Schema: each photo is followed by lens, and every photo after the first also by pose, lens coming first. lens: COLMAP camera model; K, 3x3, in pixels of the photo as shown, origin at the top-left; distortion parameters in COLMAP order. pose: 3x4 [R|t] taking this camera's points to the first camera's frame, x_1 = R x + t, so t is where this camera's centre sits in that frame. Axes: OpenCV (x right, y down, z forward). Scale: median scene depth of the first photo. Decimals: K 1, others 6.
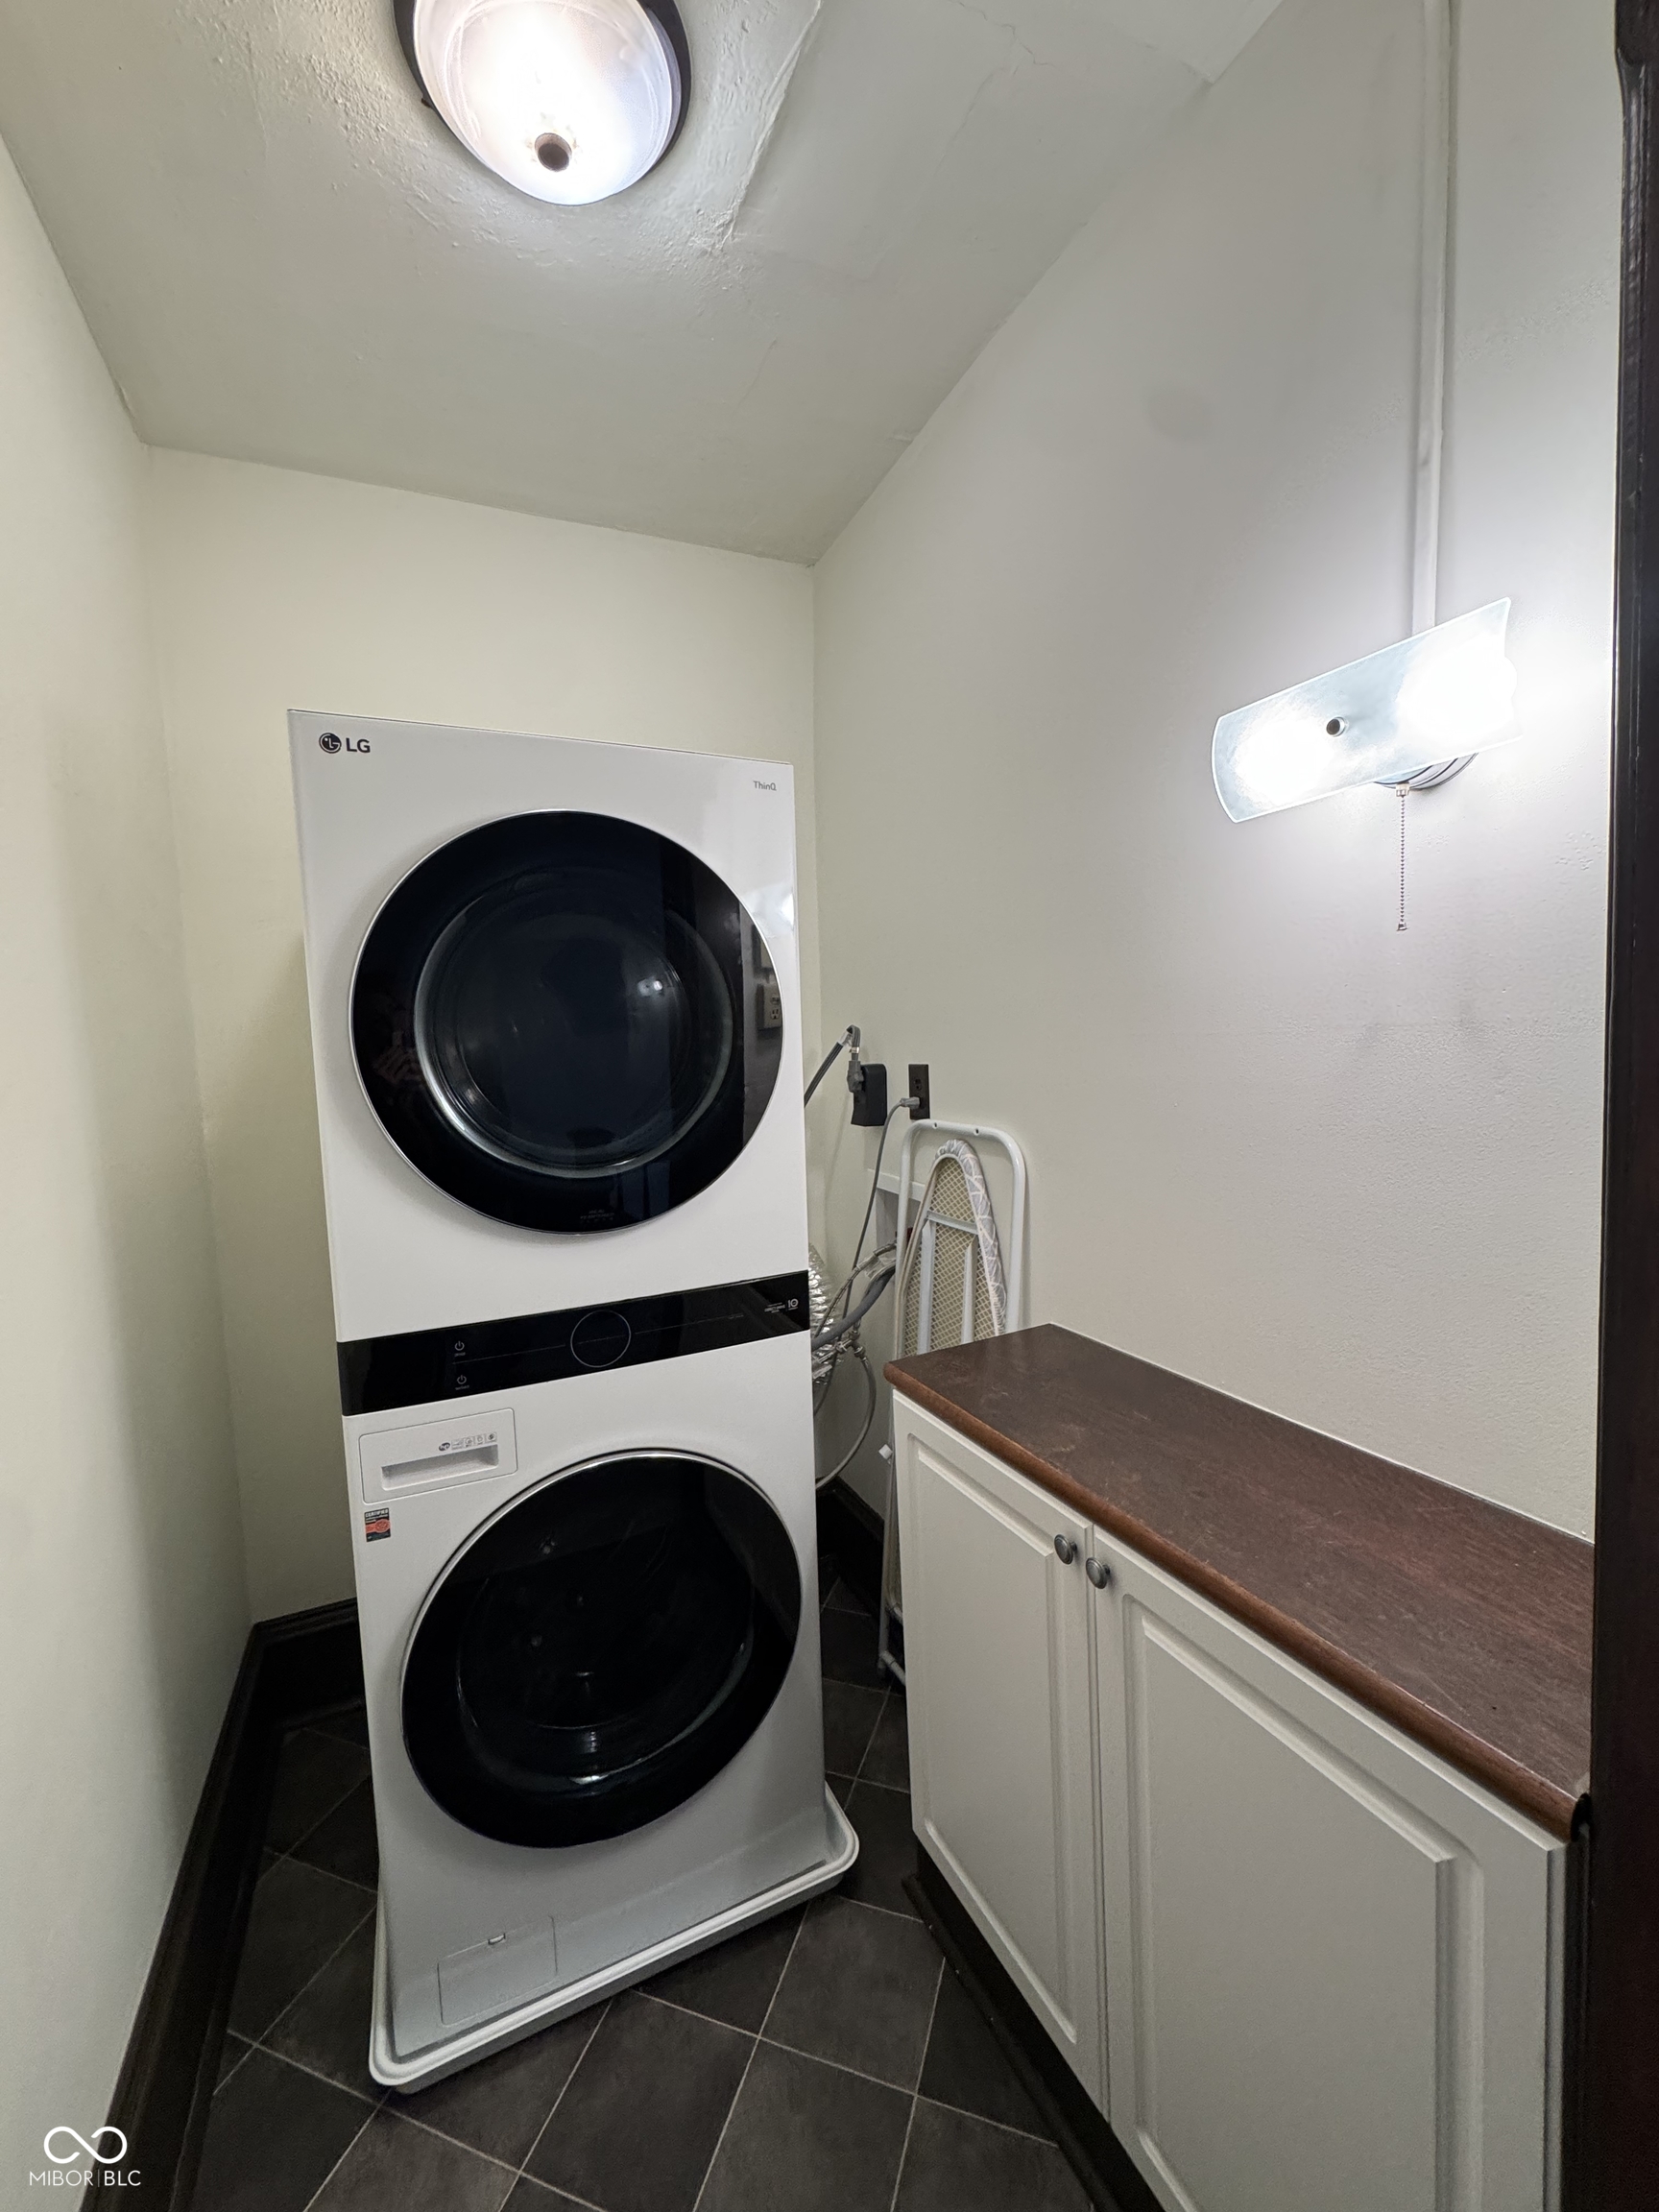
lens RADIAL K [[873.2, 0, 826.0], [0, 873.2, 1101.9], [0, 0, 1]] dist [-0.007165, 0.001612]
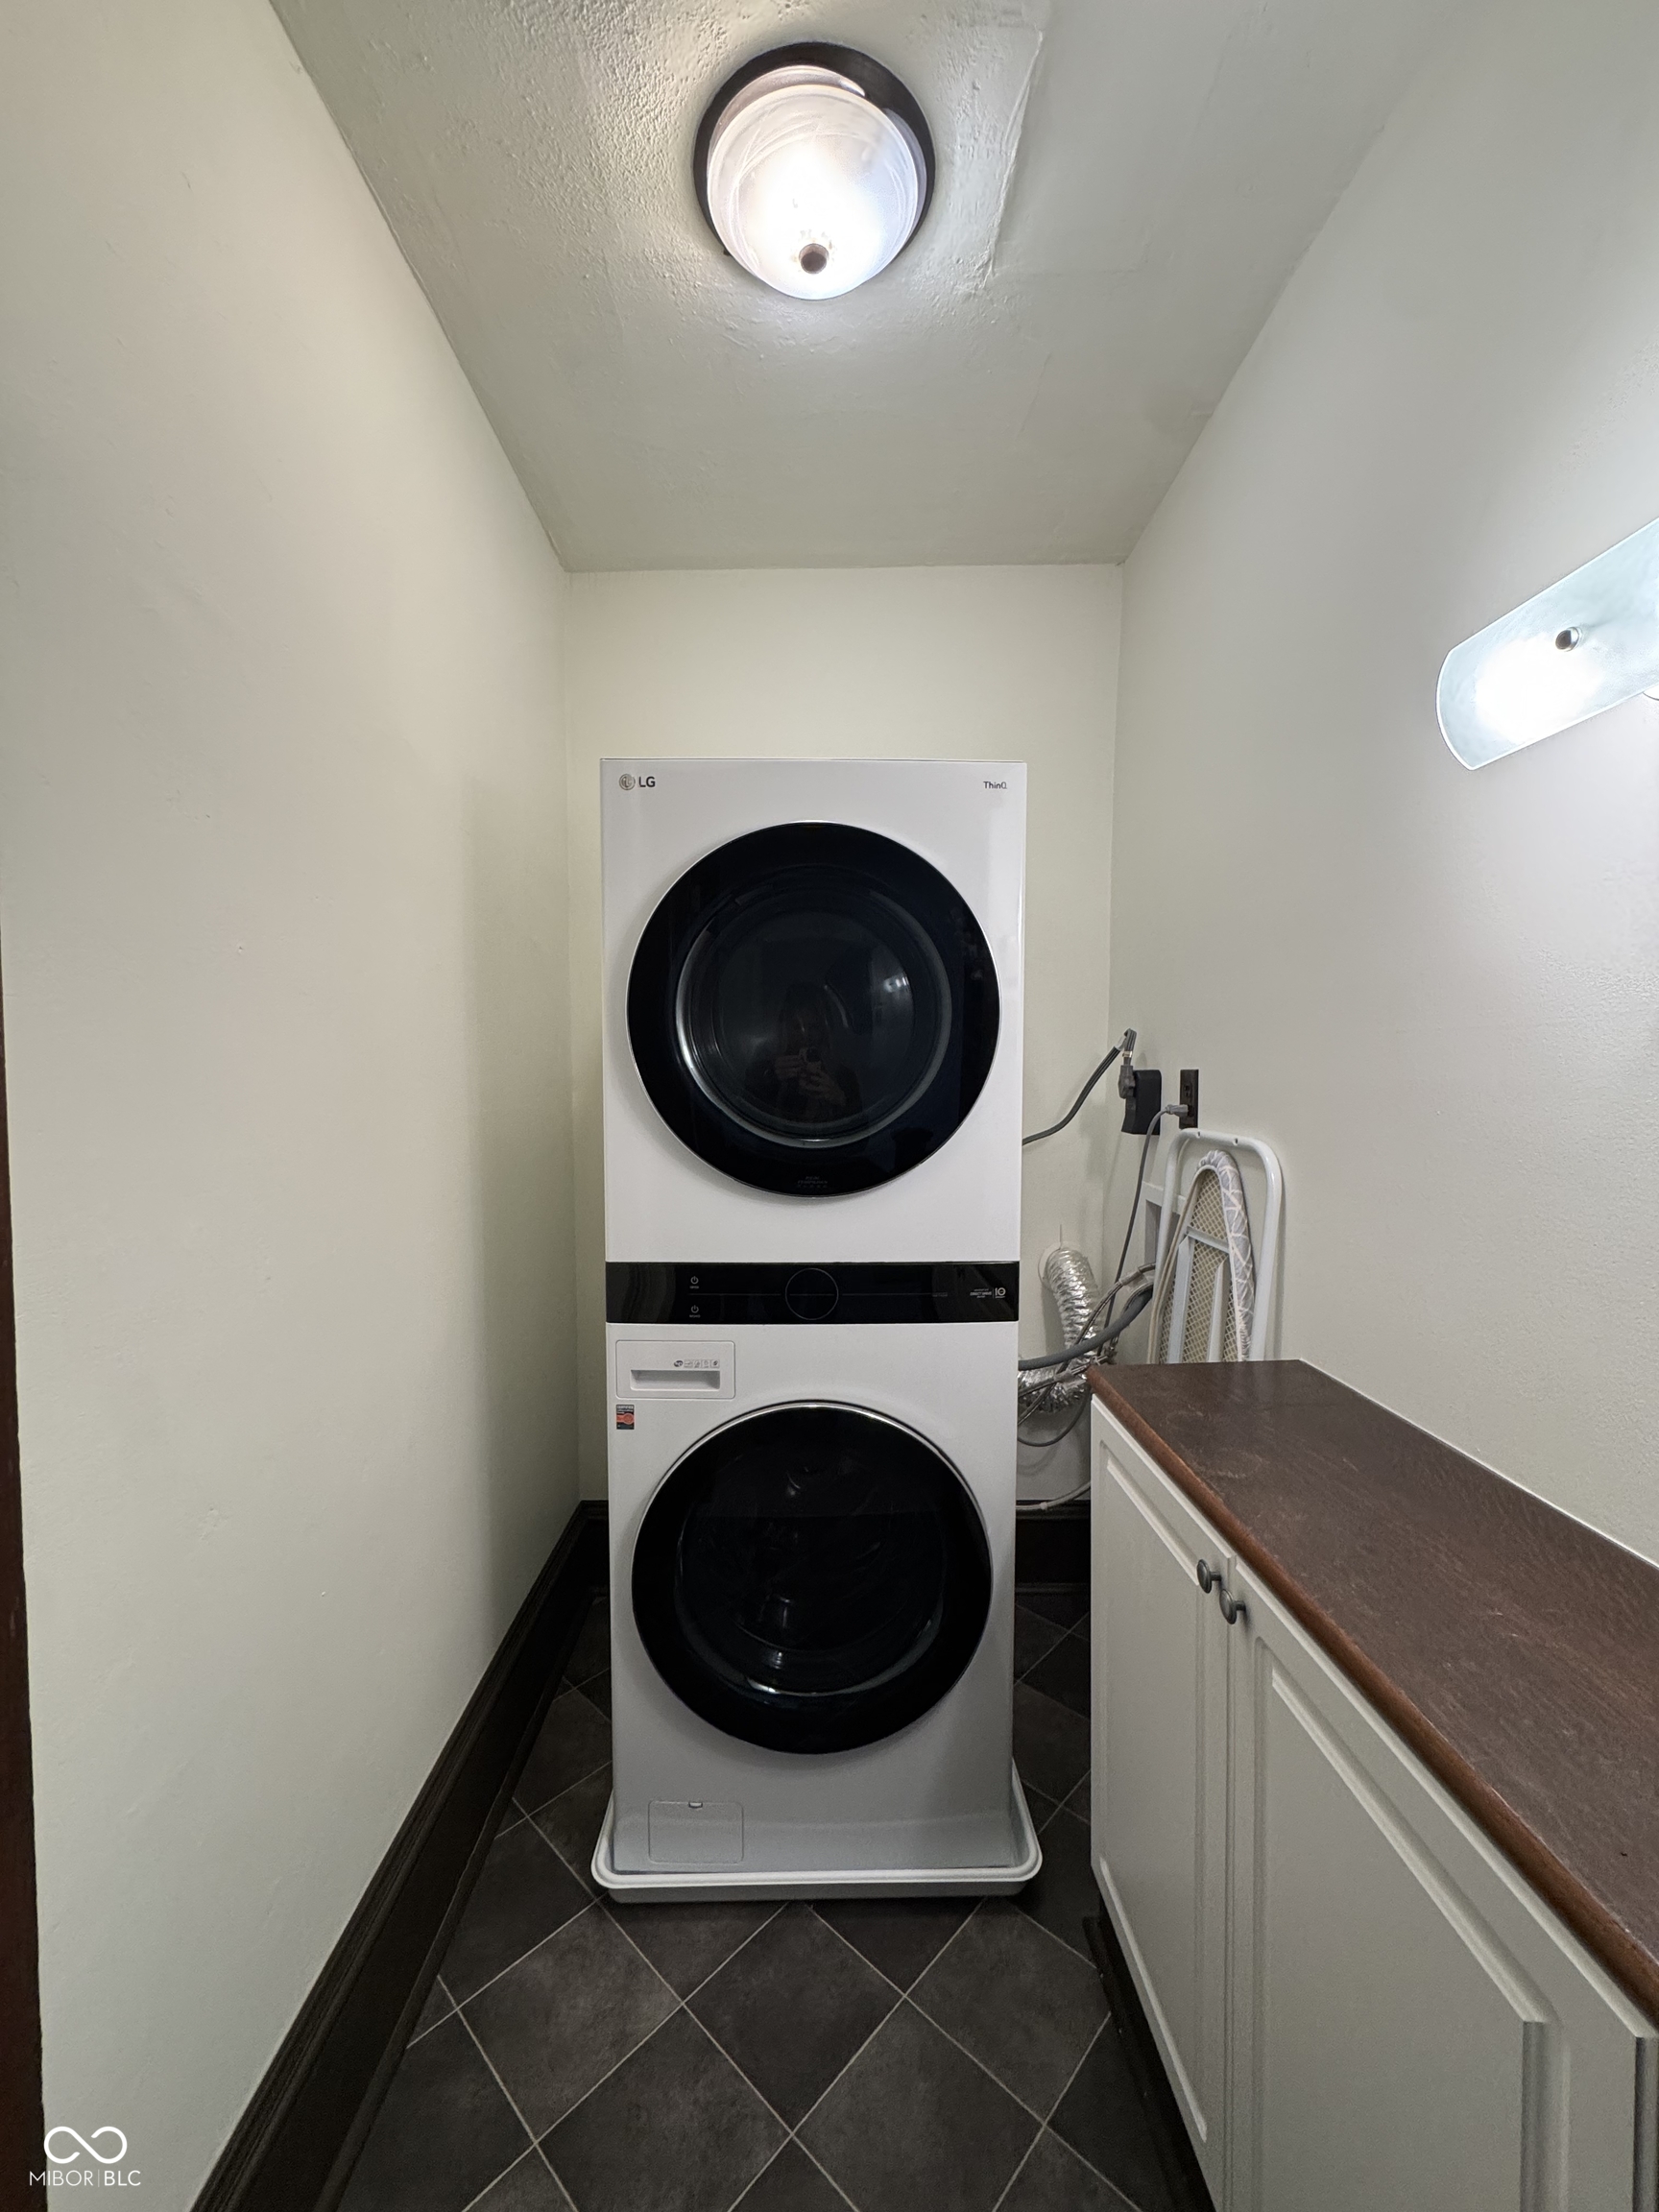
lens RADIAL K [[873.2, 0, 833.1], [0, 873.2, 1102.3], [0, 0, 1]] dist [-0.007165, 0.001612]
pose [[0.912345, 0.052022, -0.406104, 0.210602], [-0.062201, 0.997993, -0.011896, 0.040711], [0.404670, 0.036114, 0.913749, -0.011628]]
